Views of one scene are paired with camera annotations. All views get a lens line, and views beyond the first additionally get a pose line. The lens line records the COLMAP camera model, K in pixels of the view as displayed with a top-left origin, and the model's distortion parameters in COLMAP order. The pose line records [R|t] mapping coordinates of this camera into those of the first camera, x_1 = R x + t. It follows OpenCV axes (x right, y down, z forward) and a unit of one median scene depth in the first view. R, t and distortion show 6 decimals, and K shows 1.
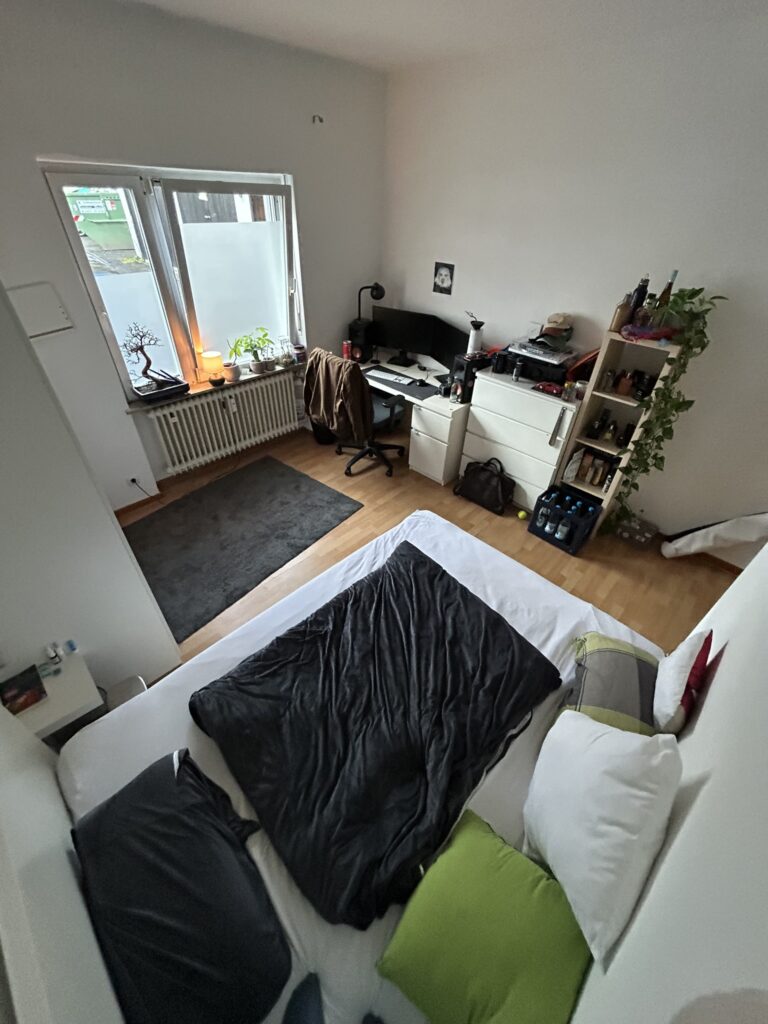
lens RADIAL K [[412.7, 0, 387.7], [0, 412.7, 509.5], [0, 0, 1]] dist [0.001664, -0.000350]
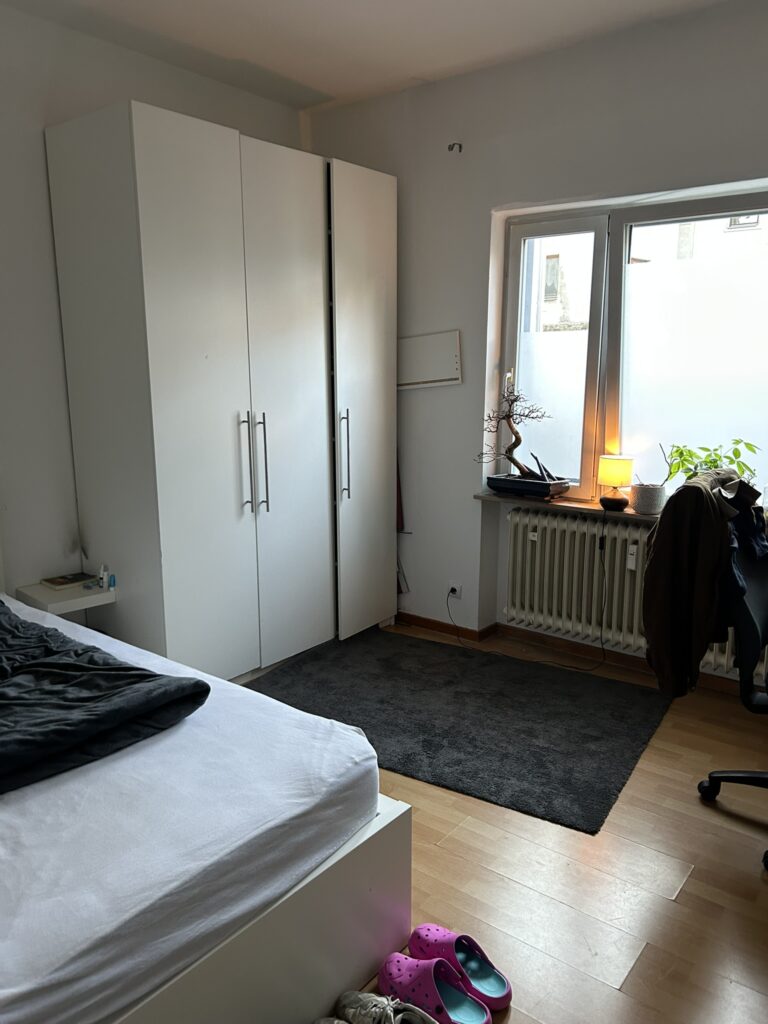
lens RADIAL K [[772.6, 0, 384.9], [0, 772.6, 508.5], [0, 0, 1]] dist [0.033004, -0.028224]
pose [[0.093652, 0.134780, -0.986440, 0.573304], [-0.621183, 0.782200, 0.047899, -0.155742], [0.778049, 0.608274, 0.156978, 0.574189]]
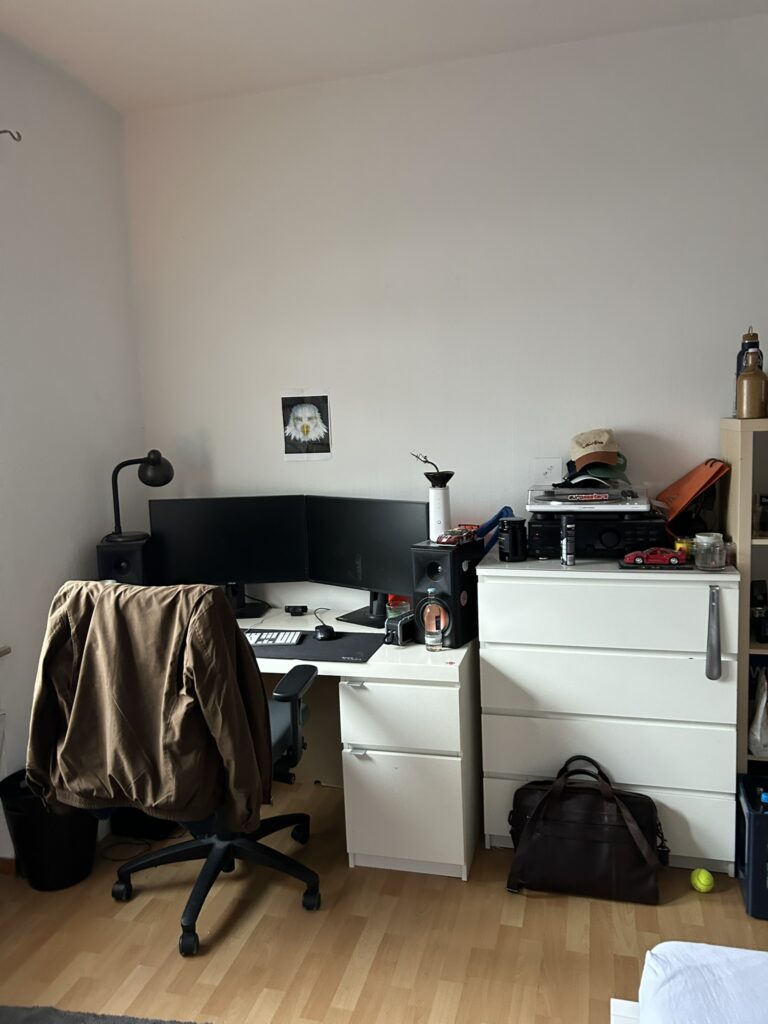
lens RADIAL K [[772.6, 0, 387.8], [0, 772.6, 509.3], [0, 0, 1]] dist [0.033004, -0.028224]
pose [[0.874288, -0.121998, 0.469827, -0.223264], [0.350269, 0.828652, -0.436633, -0.058028], [-0.336055, 0.546308, 0.767212, 0.350524]]
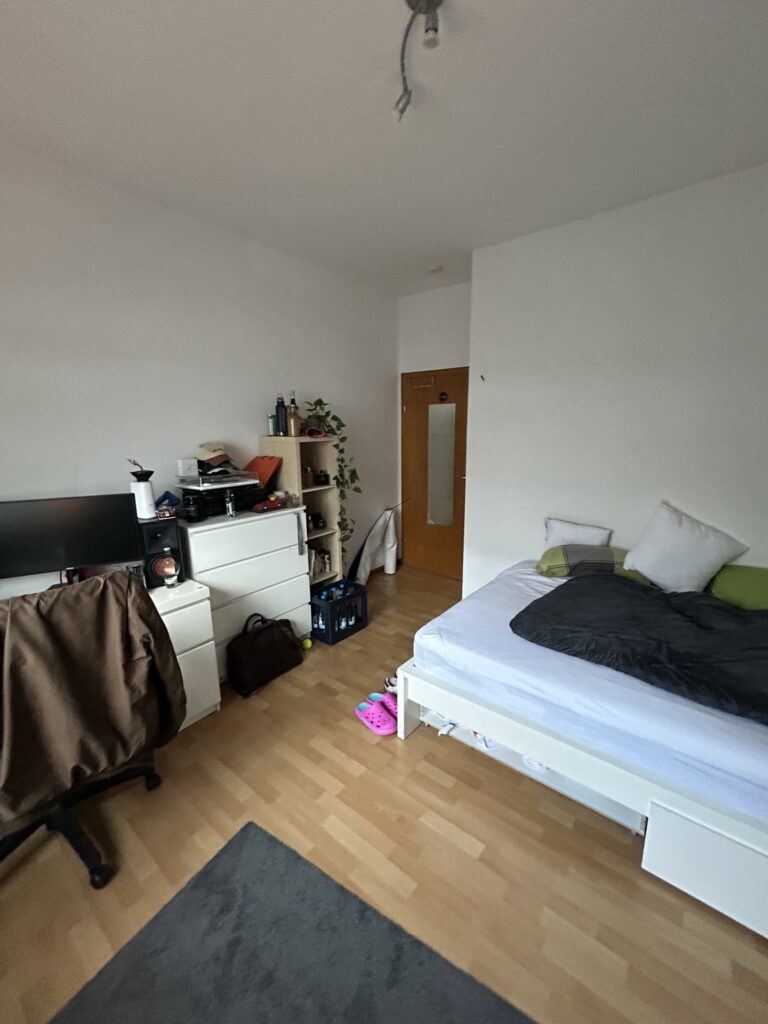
lens RADIAL K [[412.7, 0, 385.0], [0, 412.7, 510.0], [0, 0, 1]] dist [0.001664, -0.000350]
pose [[-0.099774, -0.229208, 0.968250, -0.450973], [0.622152, 0.745048, 0.240480, -0.295863], [-0.776513, 0.626392, 0.068265, 0.631067]]
